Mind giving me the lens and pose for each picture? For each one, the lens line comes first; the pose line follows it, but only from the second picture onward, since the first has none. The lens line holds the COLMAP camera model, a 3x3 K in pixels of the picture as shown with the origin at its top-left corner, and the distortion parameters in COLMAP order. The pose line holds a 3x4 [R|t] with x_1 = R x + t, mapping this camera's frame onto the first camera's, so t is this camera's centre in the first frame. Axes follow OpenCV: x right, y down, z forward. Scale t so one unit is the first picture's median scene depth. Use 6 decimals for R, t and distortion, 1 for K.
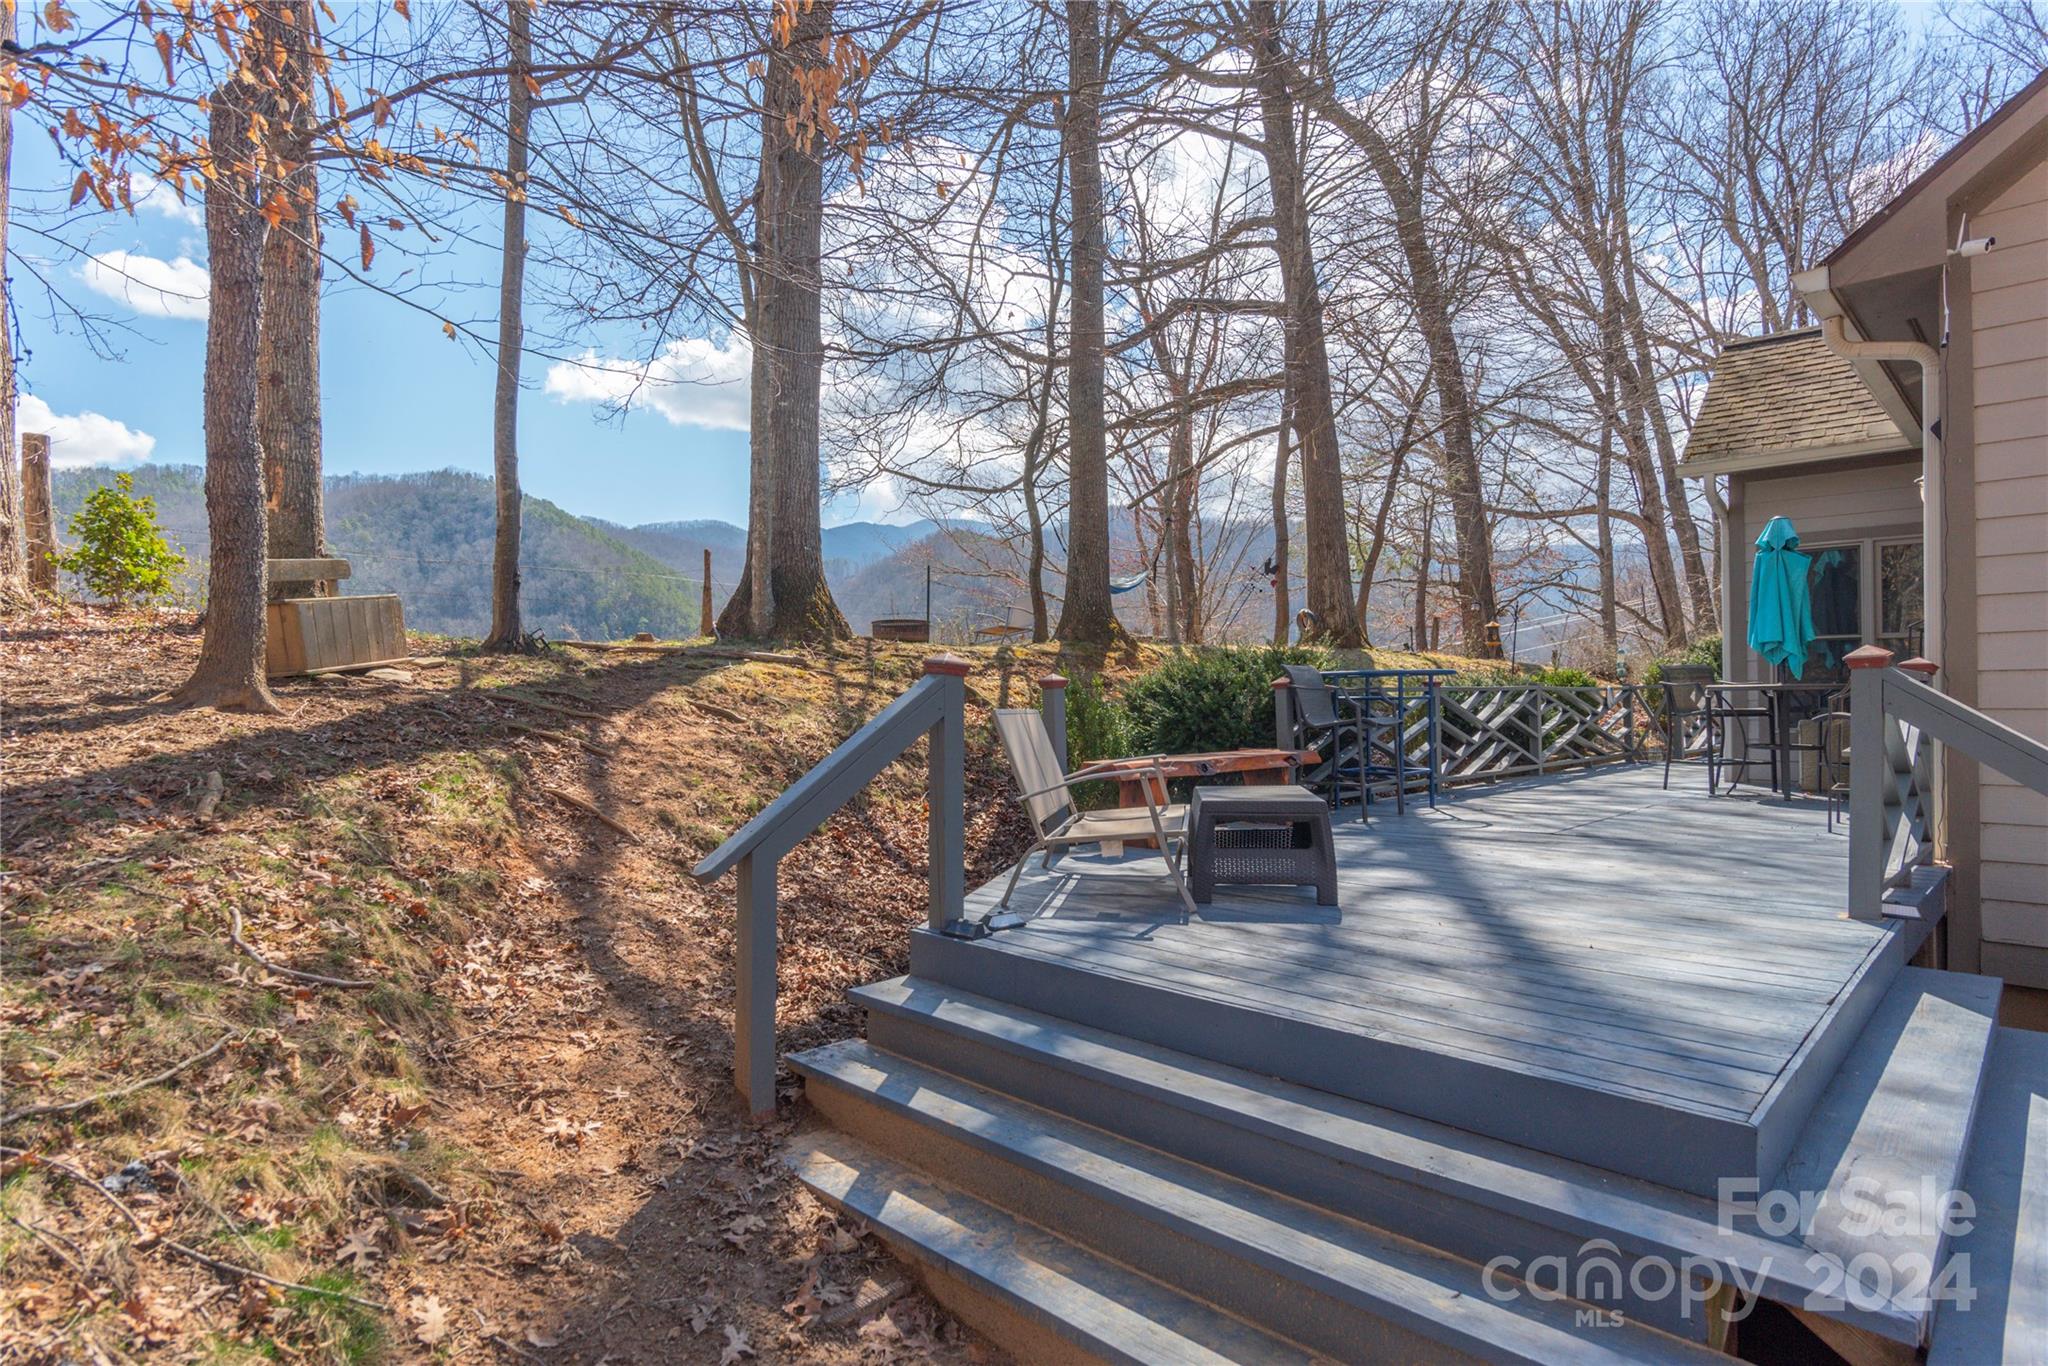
lens RADIAL K [[1069.9, 0, 1024.0], [0, 1069.9, 683.0], [0, 0, 1]] dist [-0.001100, 0.000016]
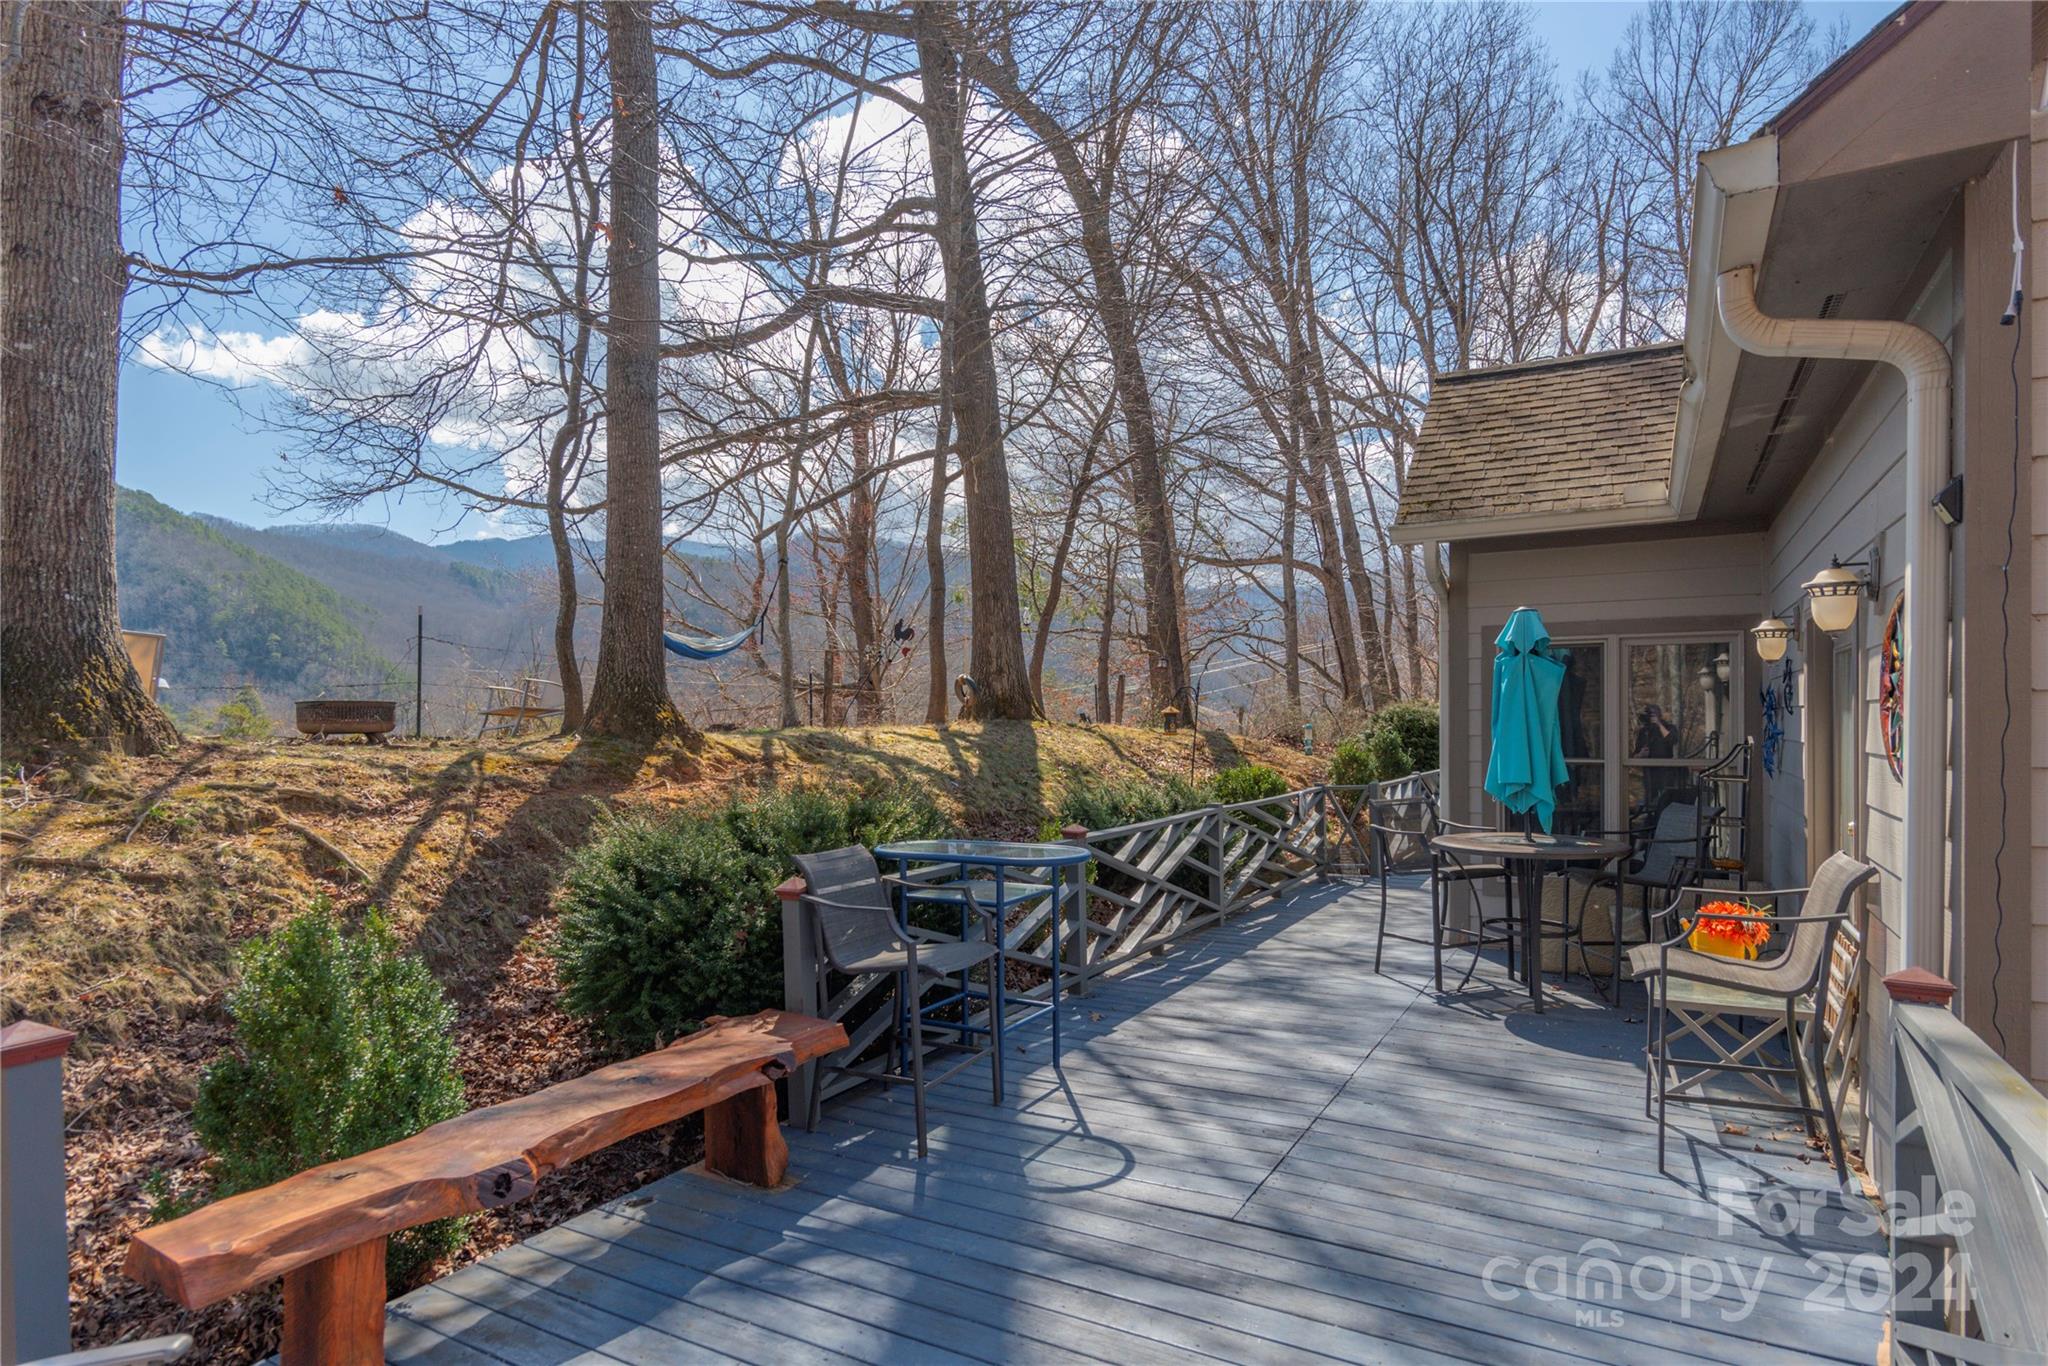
lens RADIAL K [[1108.4, 0, 1013.7], [0, 1108.4, 726.4], [0, 0, 1]] dist [-0.001289, -0.000561]
pose [[0.967065, 0.000974, 0.254529, 0.050794], [-0.003262, 0.999958, 0.008569, -0.022411], [-0.254510, -0.009117, 0.967027, 0.101213]]
